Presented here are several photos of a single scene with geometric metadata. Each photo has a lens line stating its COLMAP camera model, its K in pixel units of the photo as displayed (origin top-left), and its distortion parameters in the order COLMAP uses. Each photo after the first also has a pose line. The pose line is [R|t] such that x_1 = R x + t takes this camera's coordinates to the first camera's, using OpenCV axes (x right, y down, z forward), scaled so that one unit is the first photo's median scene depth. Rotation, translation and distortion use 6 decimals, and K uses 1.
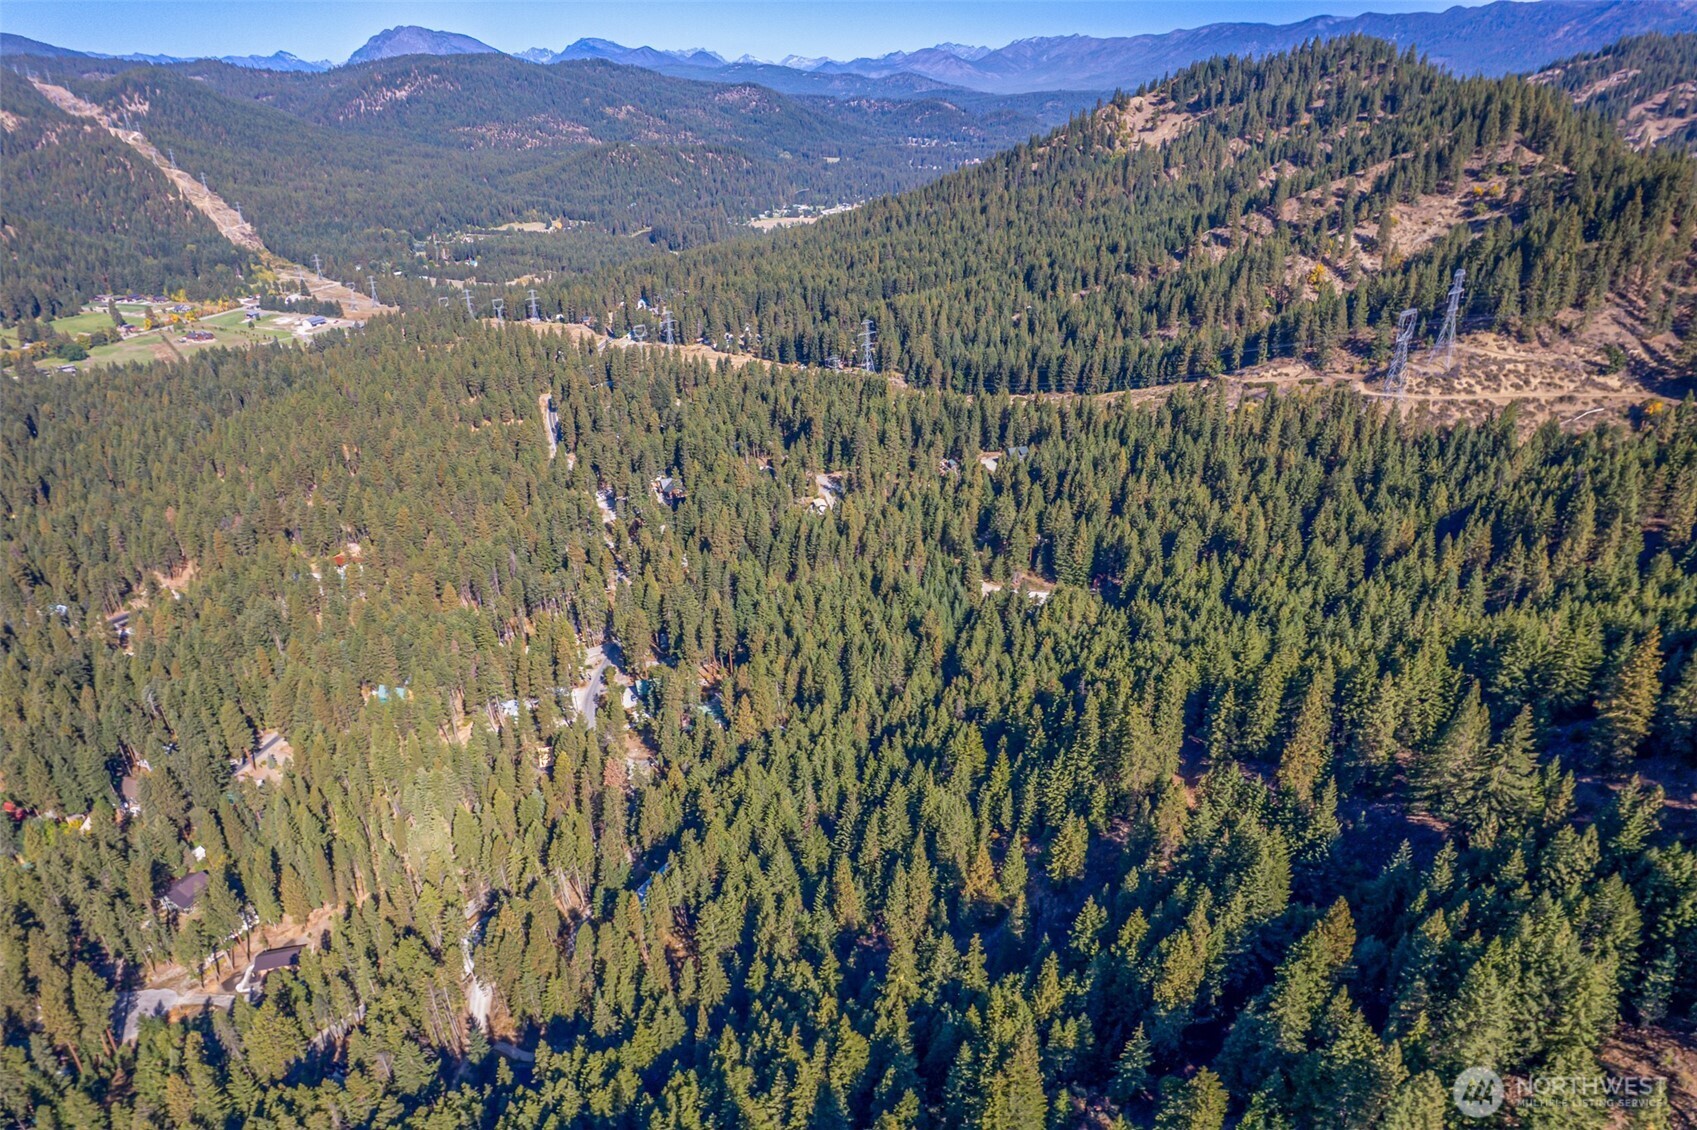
lens RADIAL K [[1129.8, 0, 855.9], [0, 1129.8, 529.4], [0, 0, 1]] dist [-0.102371, 0.103818]
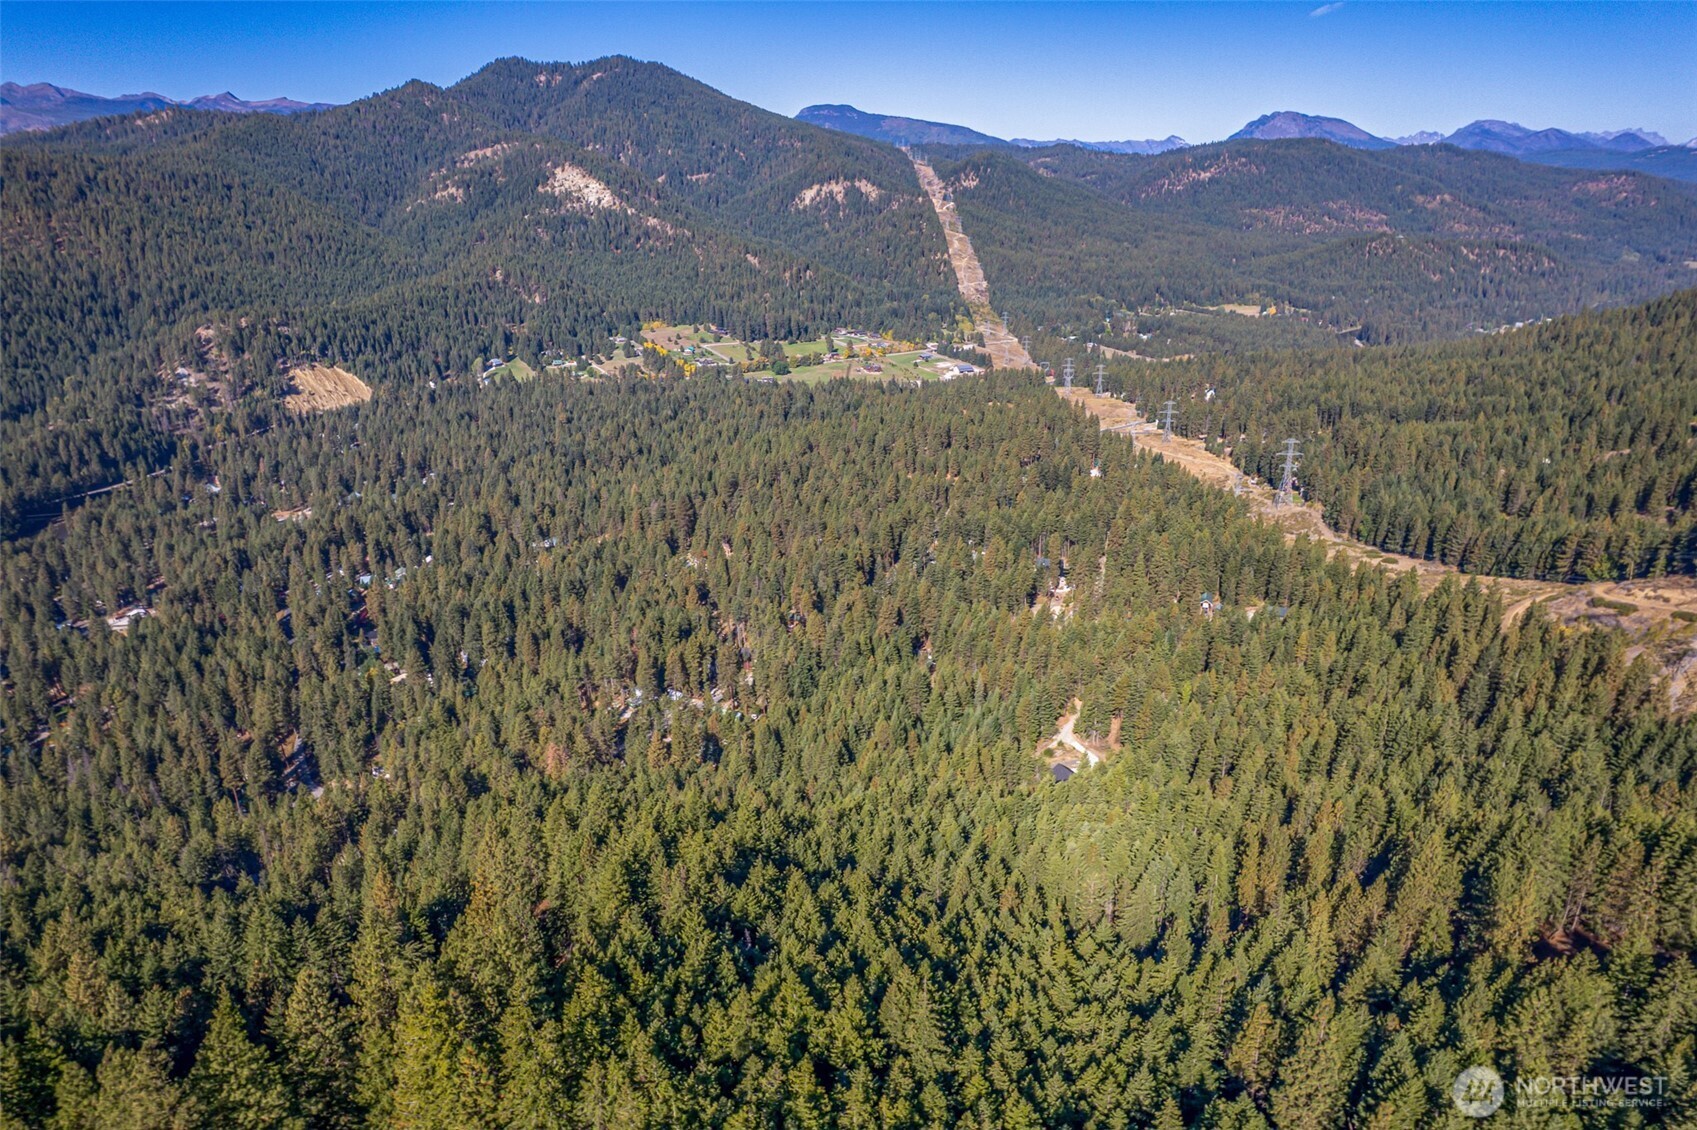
lens RADIAL K [[1129.8, 0, 855.9], [0, 1129.8, 529.4], [0, 0, 1]] dist [-0.102371, 0.103818]
pose [[0.734831, 0.208454, -0.645423, 0.363658], [-0.251308, 0.967548, 0.026371, -0.061599], [0.629975, 0.142821, 0.763370, 0.154757]]
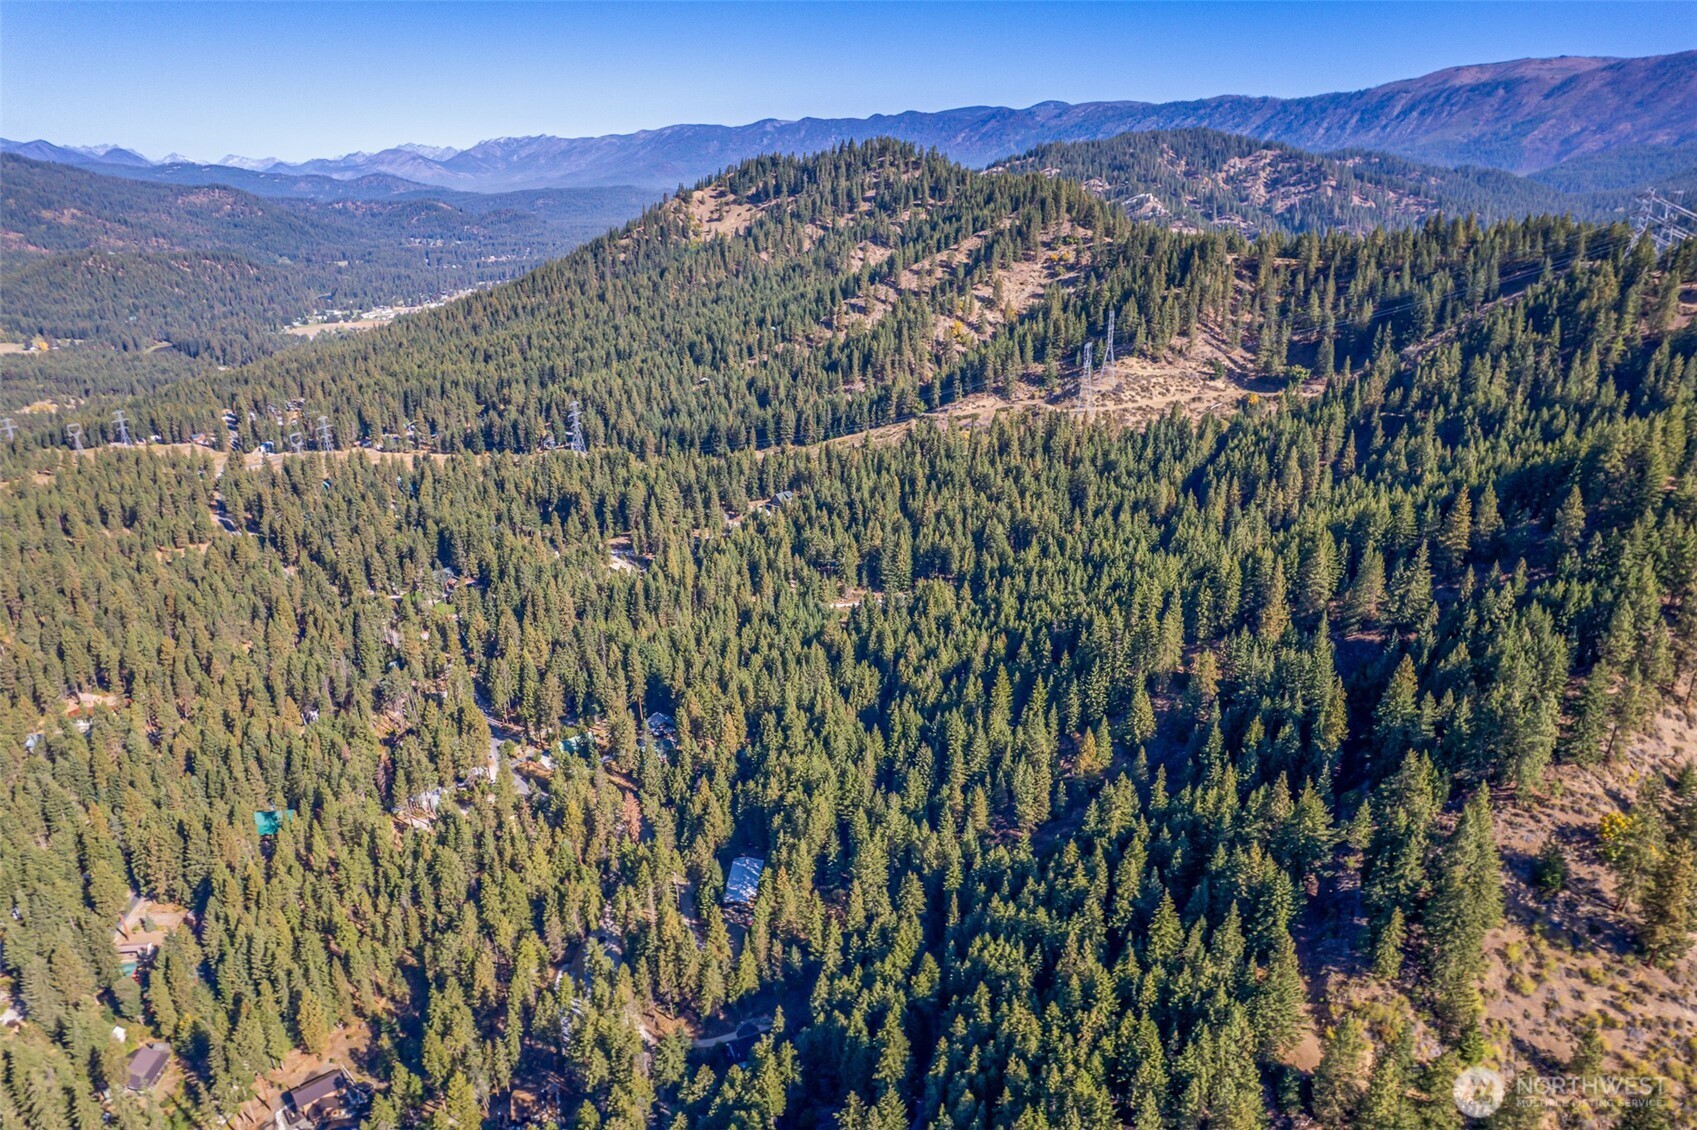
lens RADIAL K [[1129.8, 0, 855.9], [0, 1129.8, 529.4], [0, 0, 1]] dist [-0.102371, 0.103818]
pose [[0.892615, -0.132289, 0.430973, -0.240651], [0.166008, 0.985255, -0.041401, 0.019359], [-0.419141, 0.108501, 0.901415, -0.042109]]
